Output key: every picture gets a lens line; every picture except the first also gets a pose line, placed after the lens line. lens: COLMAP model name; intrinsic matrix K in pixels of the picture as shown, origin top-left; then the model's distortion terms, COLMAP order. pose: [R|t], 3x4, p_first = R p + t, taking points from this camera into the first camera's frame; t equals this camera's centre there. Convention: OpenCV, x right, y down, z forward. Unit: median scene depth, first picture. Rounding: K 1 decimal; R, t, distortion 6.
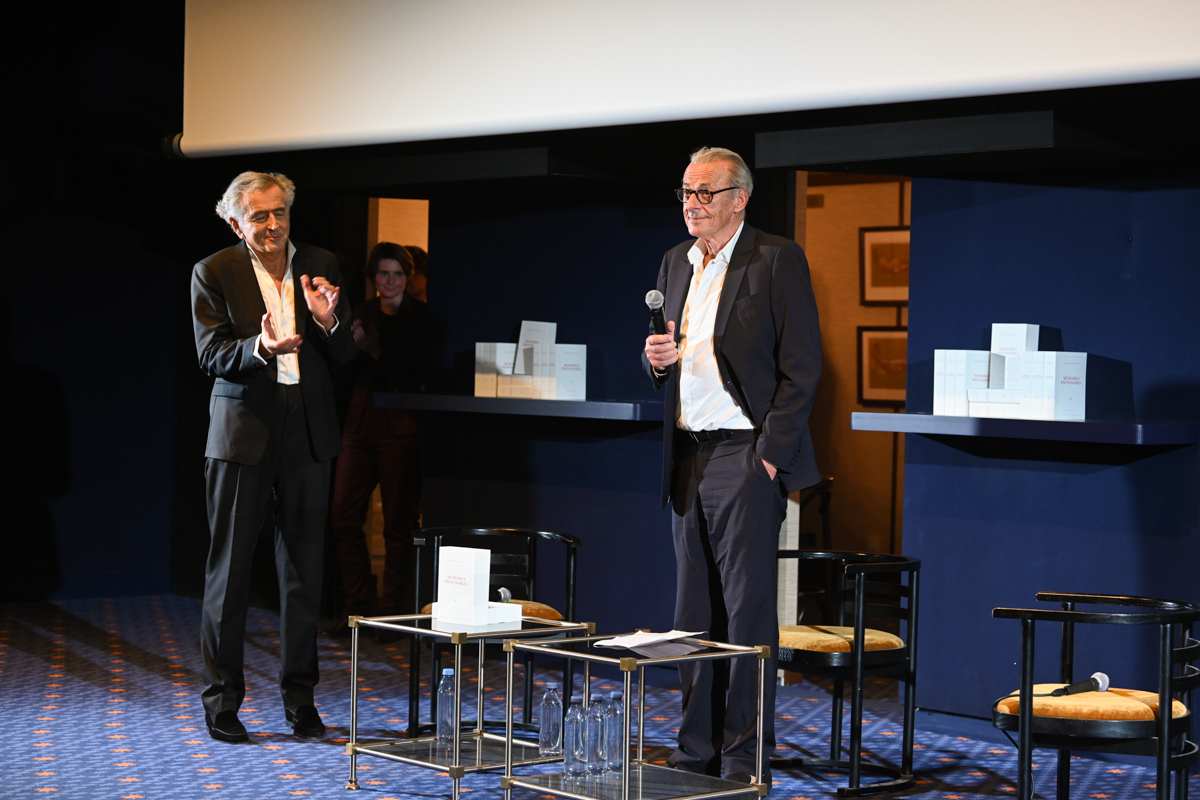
lens RADIAL K [[2355.2, 0, 621.3], [0, 2355.2, 397.9], [0, 0, 1]] dist [-0.001323, -0.146671]
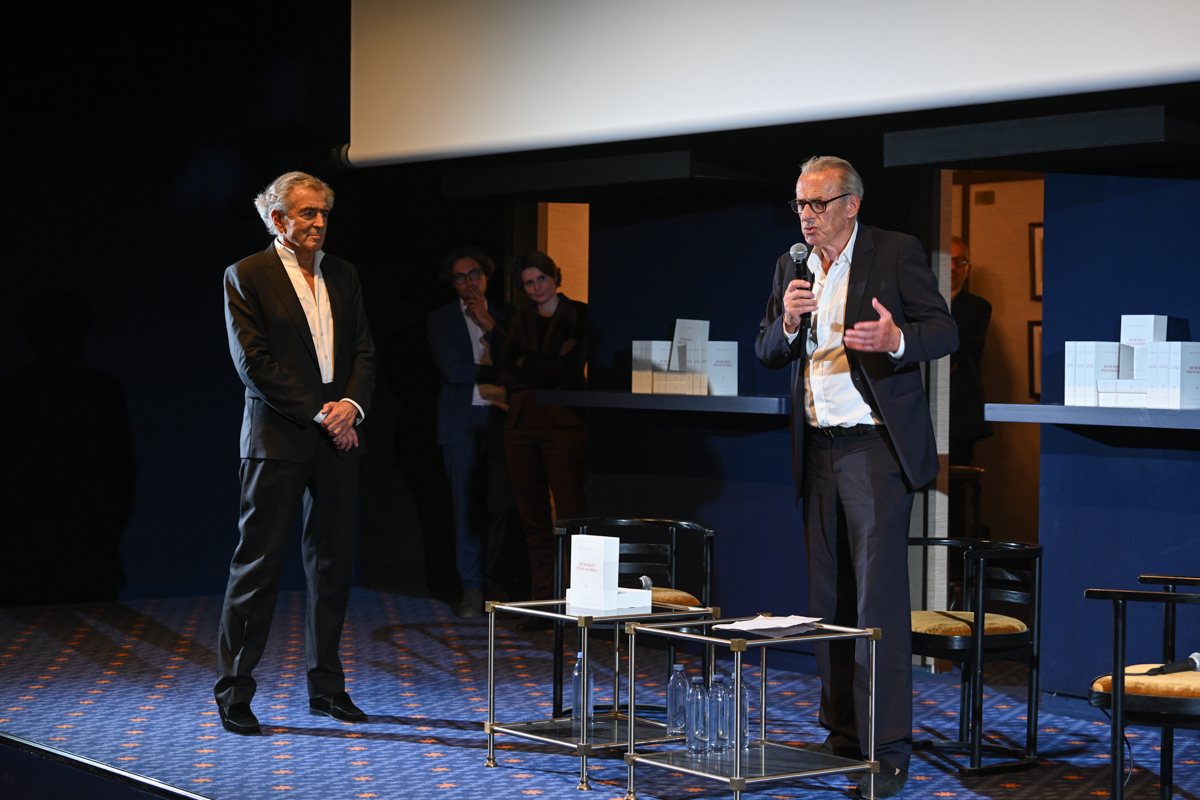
lens RADIAL K [[2355.2, 0, 621.3], [0, 2355.2, 397.9], [0, 0, 1]] dist [-0.001323, -0.146671]
pose [[0.995272, -0.010168, -0.096594, 0.042680], [0.010118, 0.999948, -0.001008, 0.003277], [0.096599, 0.000026, 0.995323, -0.035612]]
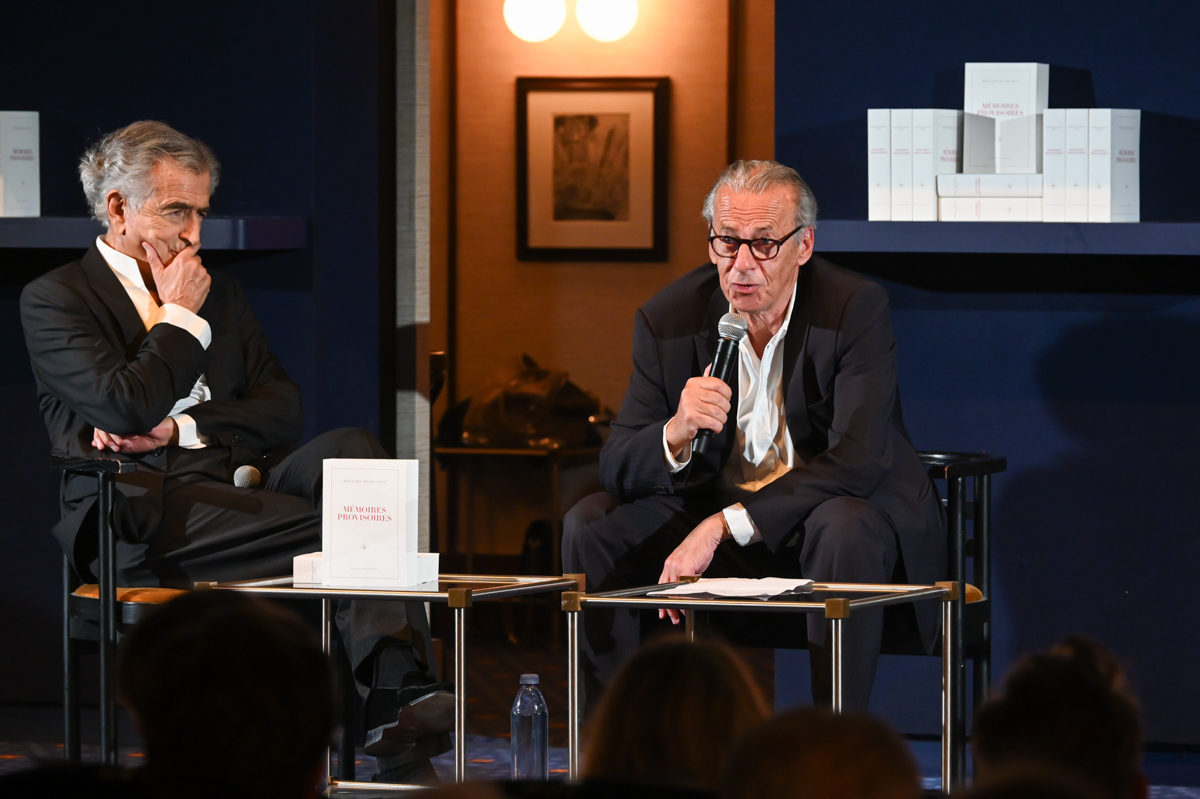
lens RADIAL K [[6565.3, 0, 600.0], [0, 6565.3, 399.5], [0, 0, 1]] dist [-0.276428, 20.743971]
pose [[0.915409, -0.036151, 0.400898, -0.618672], [0.025869, 0.999184, 0.031032, -0.000847], [-0.401693, -0.018036, 0.915597, -0.489729]]
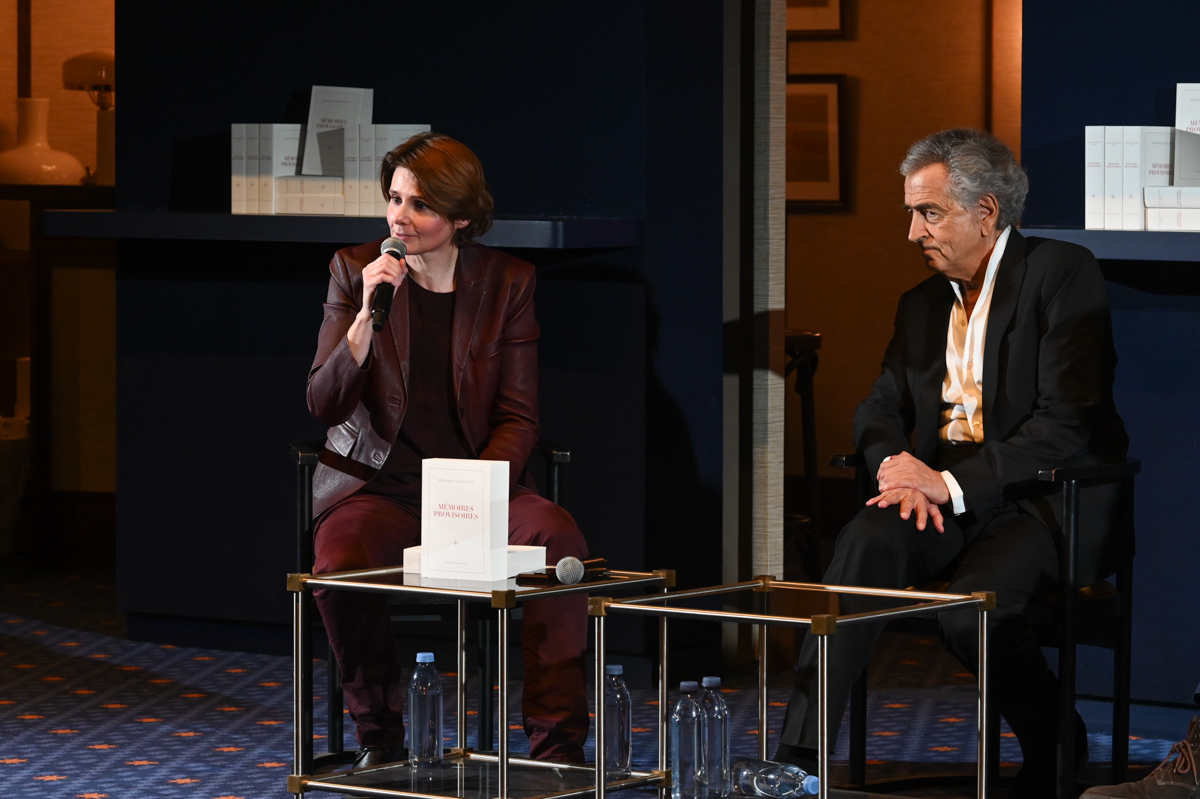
lens RADIAL K [[4435.7, 0, 600.0], [0, 4435.7, 399.5], [0, 0, 1]] dist [-0.036679, -0.279522]
pose [[0.984561, -0.030577, 0.172349, -0.215856], [0.022289, 0.998509, 0.049821, -0.009962], [-0.173616, -0.045210, 0.983775, -0.160995]]
